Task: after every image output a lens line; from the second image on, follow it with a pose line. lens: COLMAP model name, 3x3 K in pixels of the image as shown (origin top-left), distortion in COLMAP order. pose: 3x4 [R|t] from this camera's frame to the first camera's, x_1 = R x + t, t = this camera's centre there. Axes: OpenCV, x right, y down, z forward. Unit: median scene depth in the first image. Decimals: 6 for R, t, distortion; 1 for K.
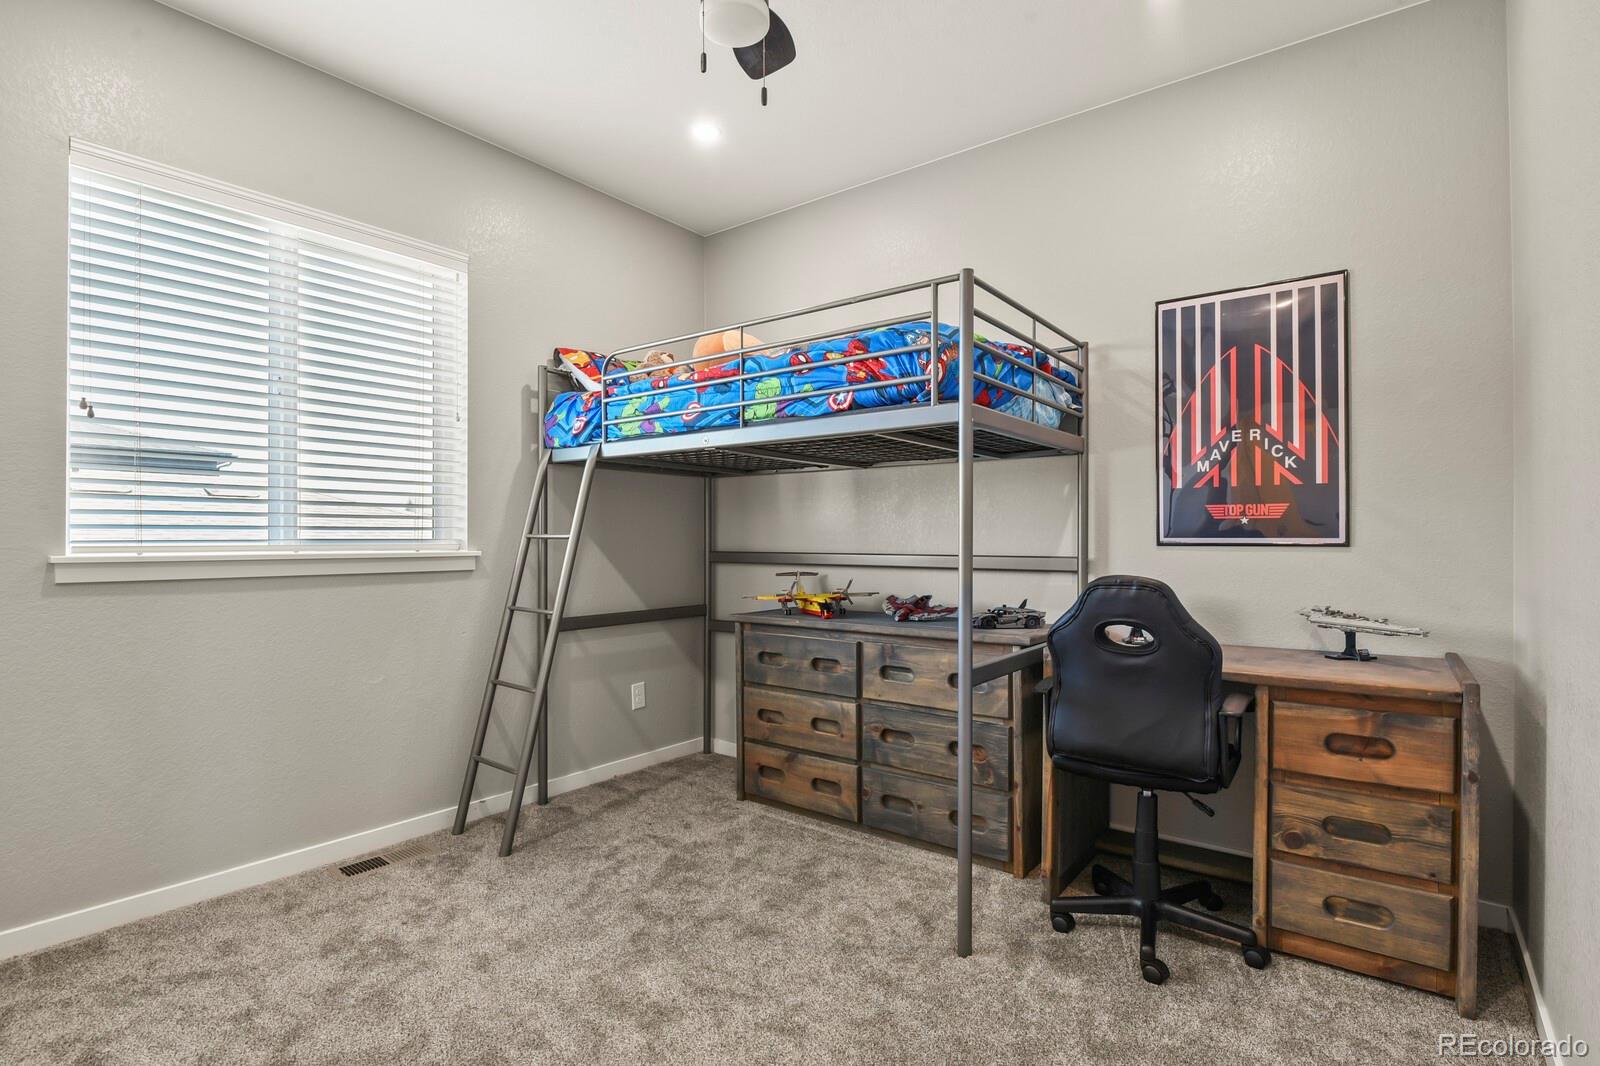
lens RADIAL K [[779.7, 0, 798.4], [0, 779.7, 537.5], [0, 0, 1]] dist [-0.015803, -0.003442]
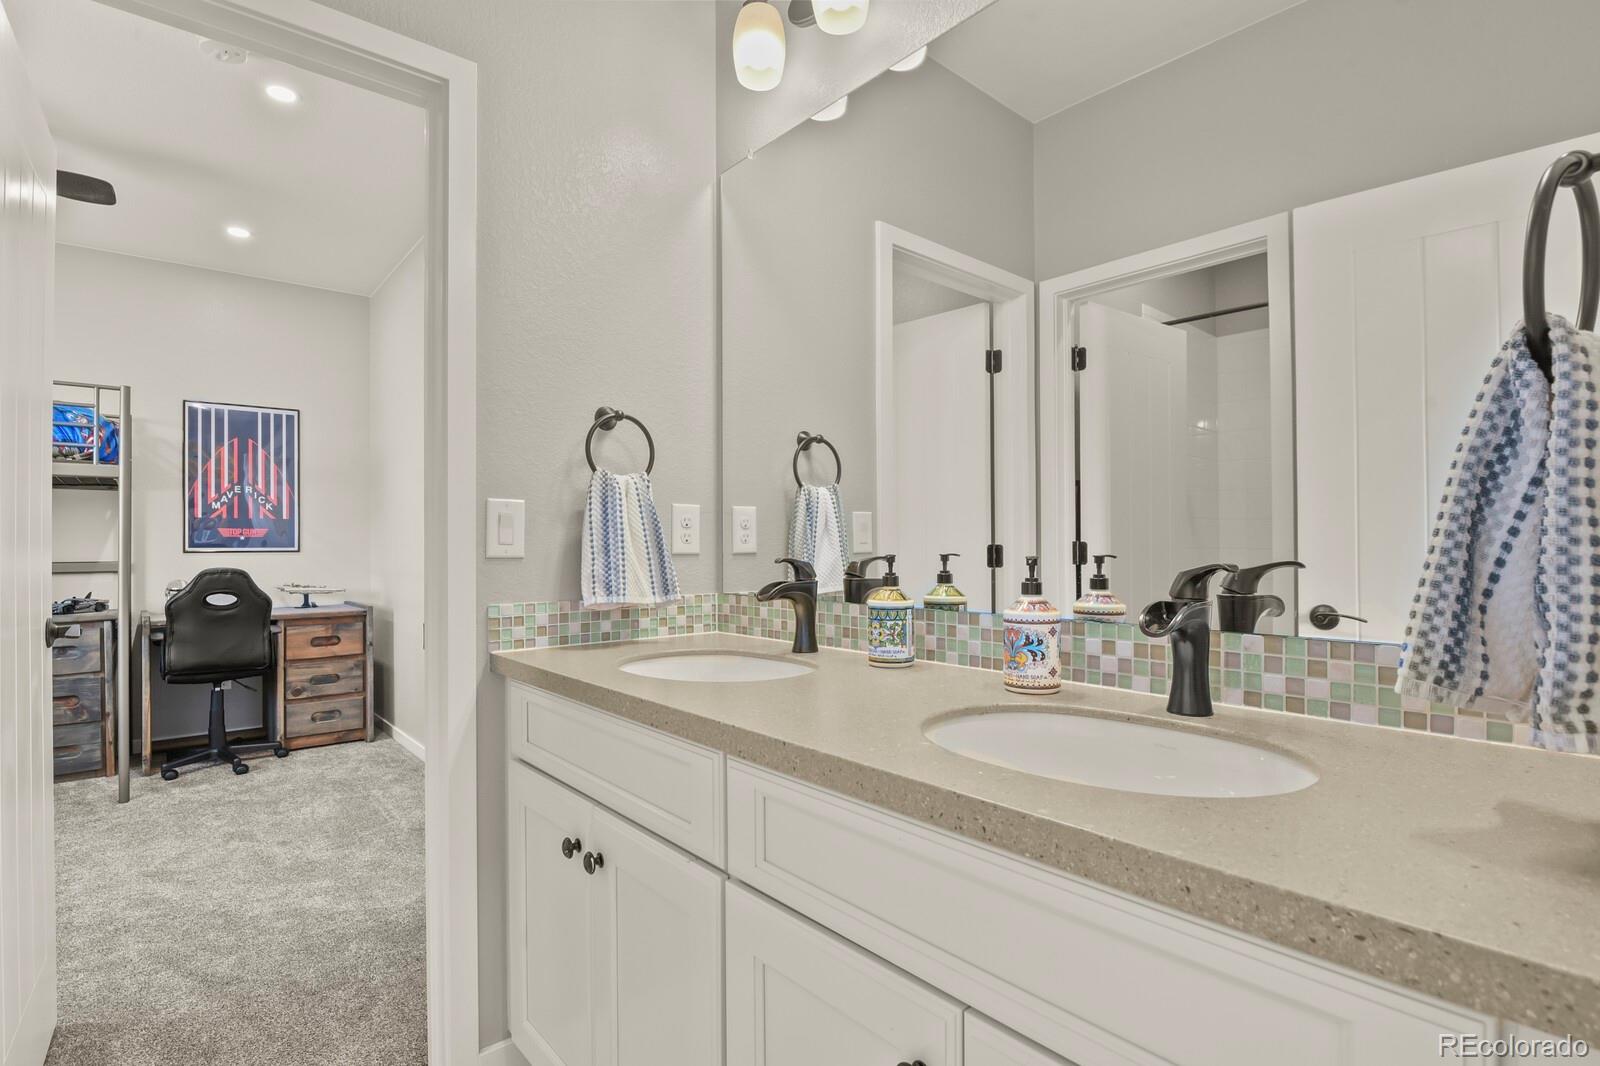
lens RADIAL K [[779.7, 0, 801.1], [0, 779.7, 542.0], [0, 0, 1]] dist [-0.015803, -0.003442]
pose [[0.205755, 0.003519, 0.978597, -1.015247], [0.005866, 0.999971, -0.004830, 0.003745], [-0.978586, 0.006734, 0.205728, -0.691500]]
